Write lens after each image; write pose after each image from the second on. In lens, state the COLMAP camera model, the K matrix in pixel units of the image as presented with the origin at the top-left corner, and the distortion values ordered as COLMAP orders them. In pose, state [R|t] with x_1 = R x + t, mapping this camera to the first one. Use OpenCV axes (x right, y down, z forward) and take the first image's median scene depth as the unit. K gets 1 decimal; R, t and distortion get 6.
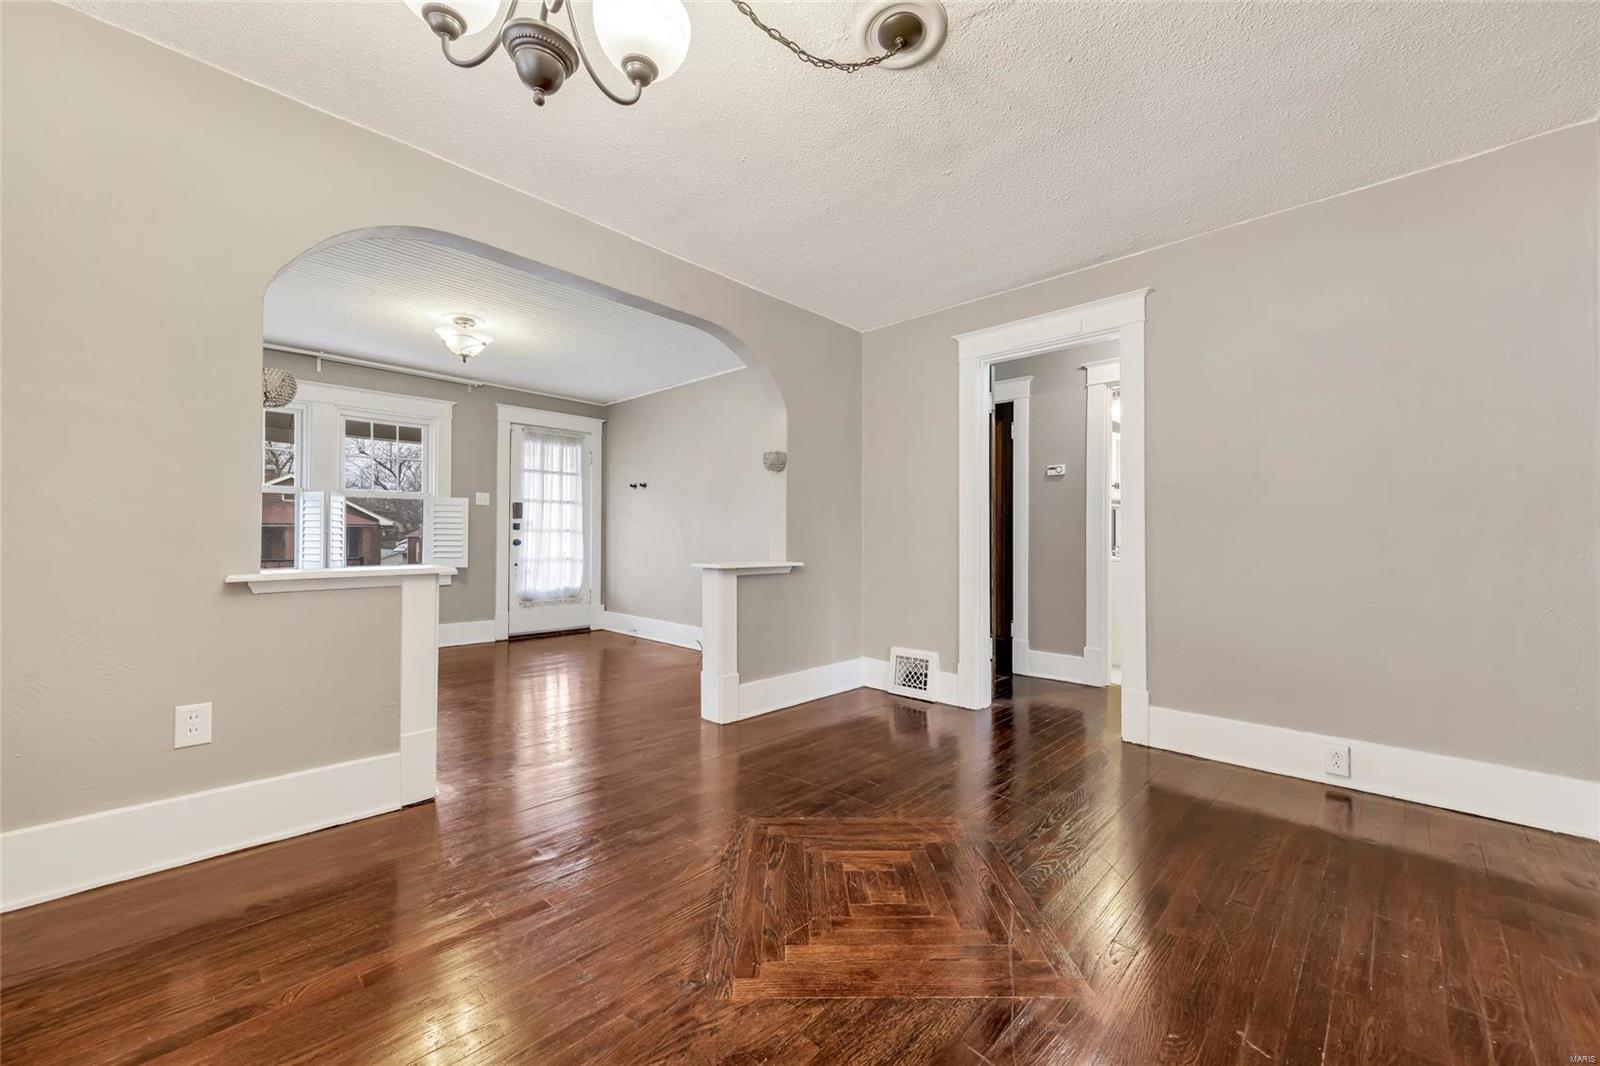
lens RADIAL K [[632.0, 0, 799.9], [0, 632.0, 536.0], [0, 0, 1]] dist [0.009389, -0.001163]
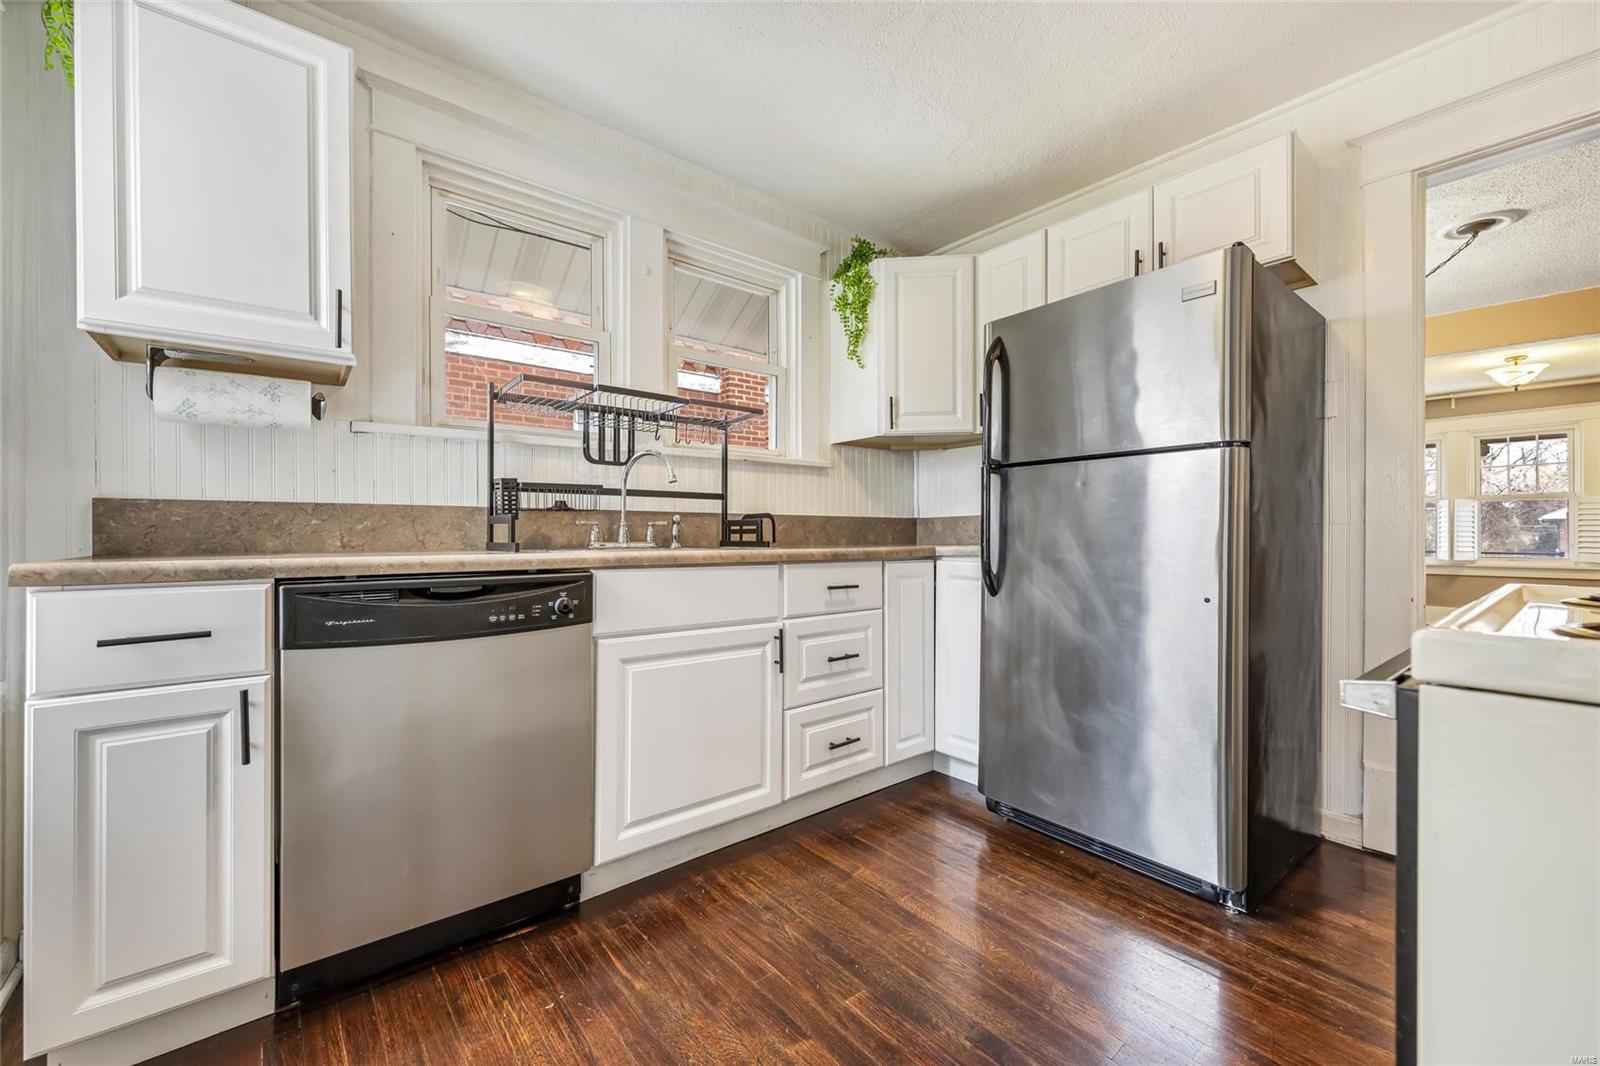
lens RADIAL K [[632.0, 0, 783.8], [0, 632.0, 540.9], [0, 0, 1]] dist [0.009389, -0.001163]
pose [[-0.116471, 0.003735, -0.993187, 0.600184], [0.007869, 0.999965, 0.002838, 0.001983], [0.993163, -0.007485, -0.116496, -0.196041]]
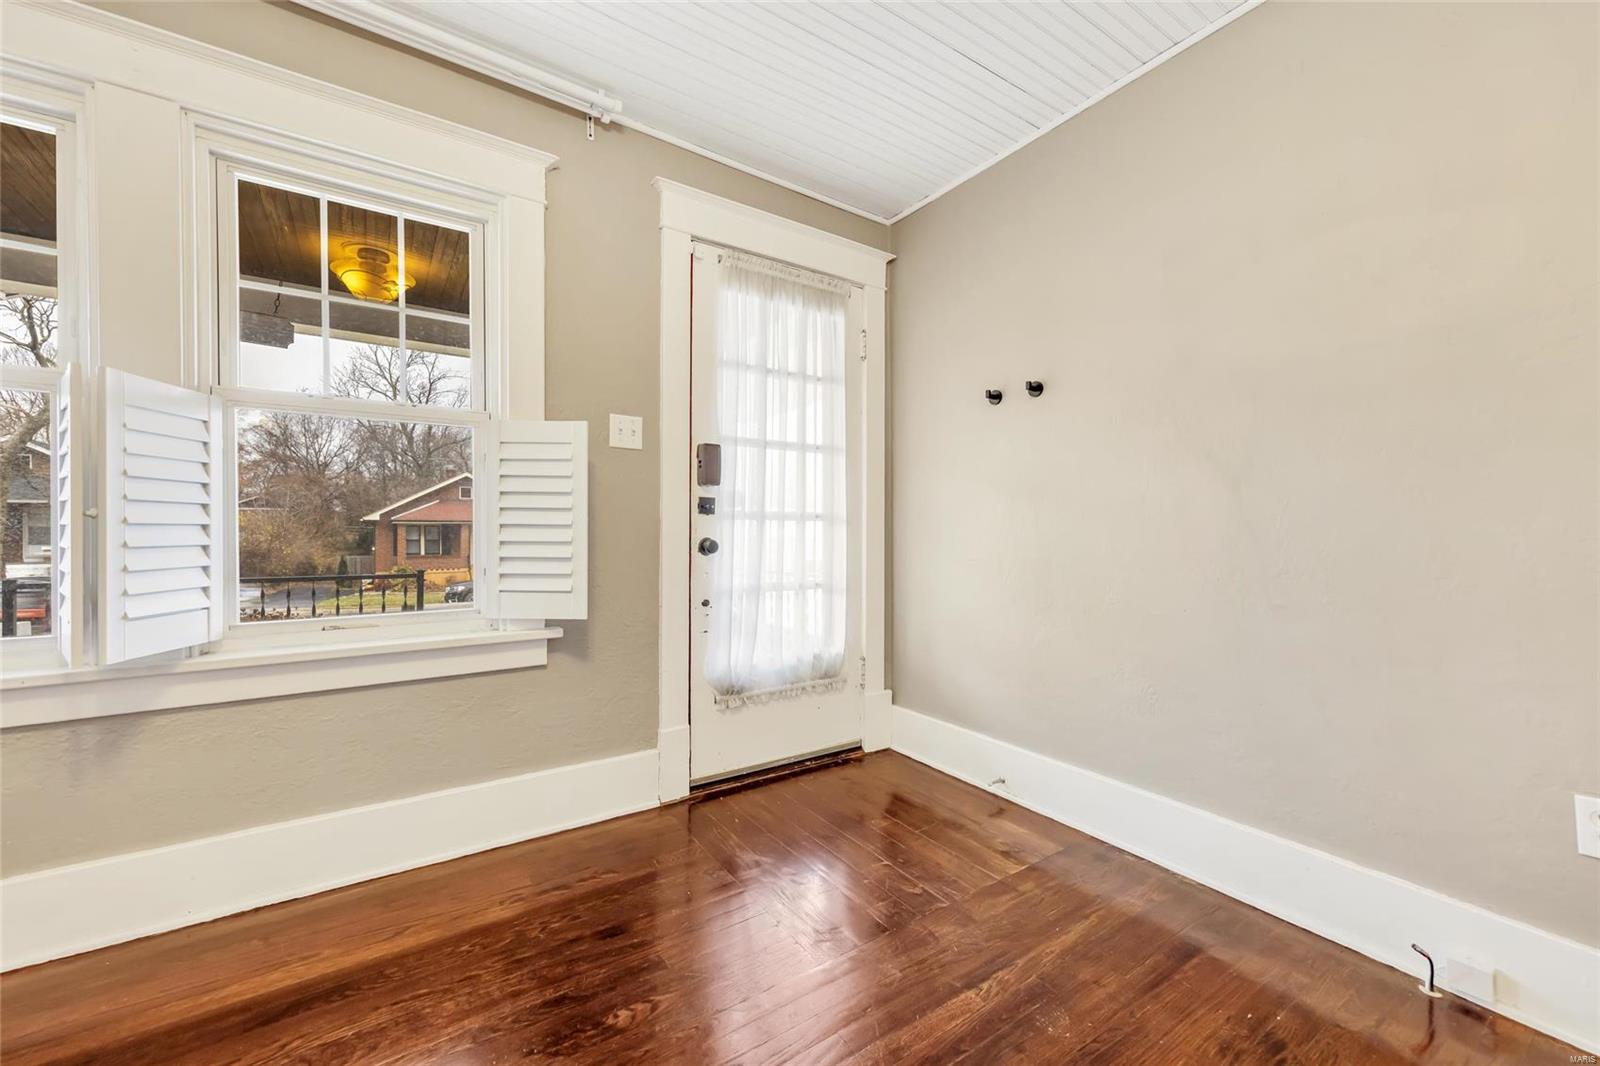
lens RADIAL K [[632.0, 0, 798.9], [0, 632.0, 534.3], [0, 0, 1]] dist [0.009389, -0.001163]
pose [[0.977822, -0.003693, -0.209406, -0.309713], [0.005044, 0.999970, 0.005915, 0.000780], [0.209378, -0.006840, 0.977811, 0.629169]]
